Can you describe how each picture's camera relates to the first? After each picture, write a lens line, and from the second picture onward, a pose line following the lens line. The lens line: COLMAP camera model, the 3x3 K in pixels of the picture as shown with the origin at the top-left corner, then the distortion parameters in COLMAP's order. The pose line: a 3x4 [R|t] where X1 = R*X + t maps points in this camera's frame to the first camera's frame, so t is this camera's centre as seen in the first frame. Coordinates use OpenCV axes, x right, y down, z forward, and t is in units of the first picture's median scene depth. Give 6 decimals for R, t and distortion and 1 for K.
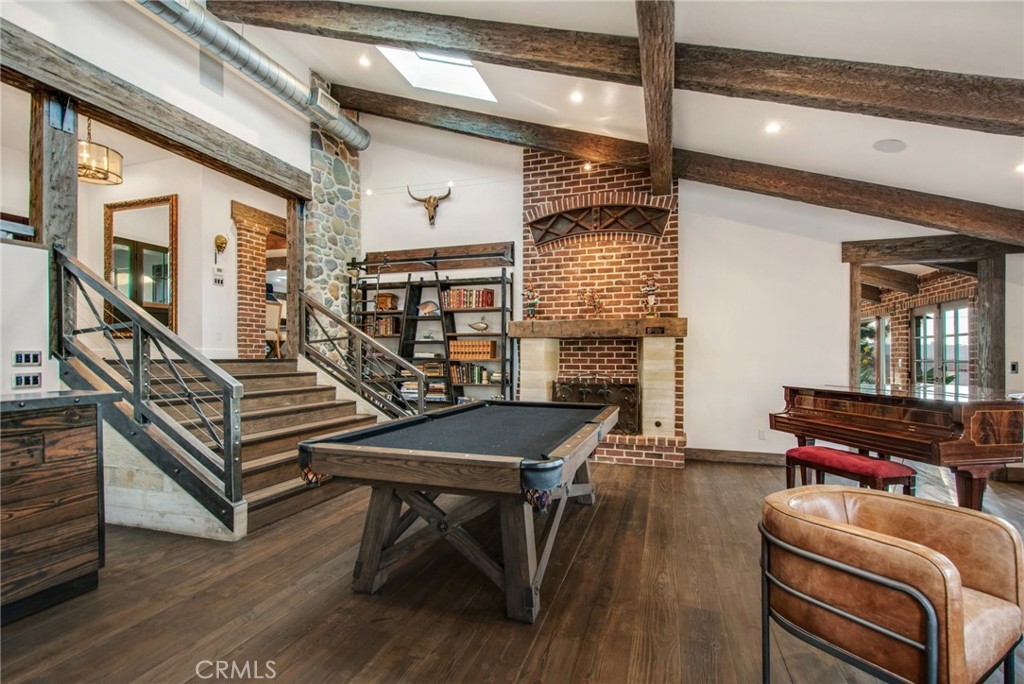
lens RADIAL K [[469.7, 0, 512.1], [0, 469.7, 351.7], [0, 0, 1]] dist [0.021083, 0.000143]
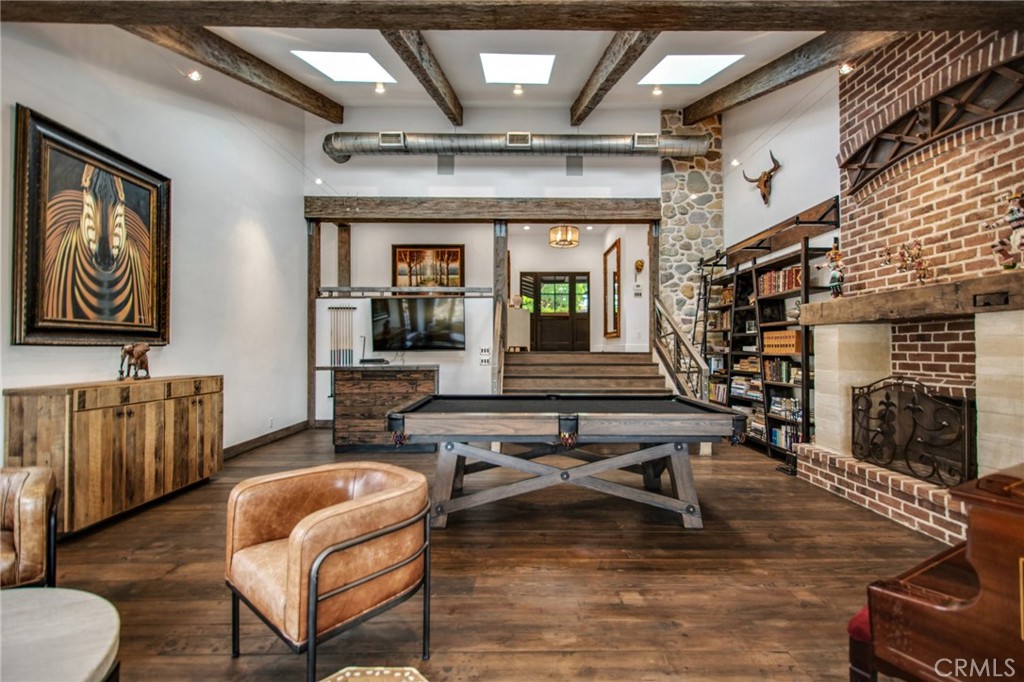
lens RADIAL K [[443.2, 0, 512.6], [0, 443.2, 342.8], [0, 0, 1]] dist [0.017436, -0.001629]
pose [[0.315293, -0.015930, -0.948861, 0.537491], [0.008095, 0.999868, -0.014096, 0.004943], [0.948960, -0.003237, 0.315380, 0.301034]]
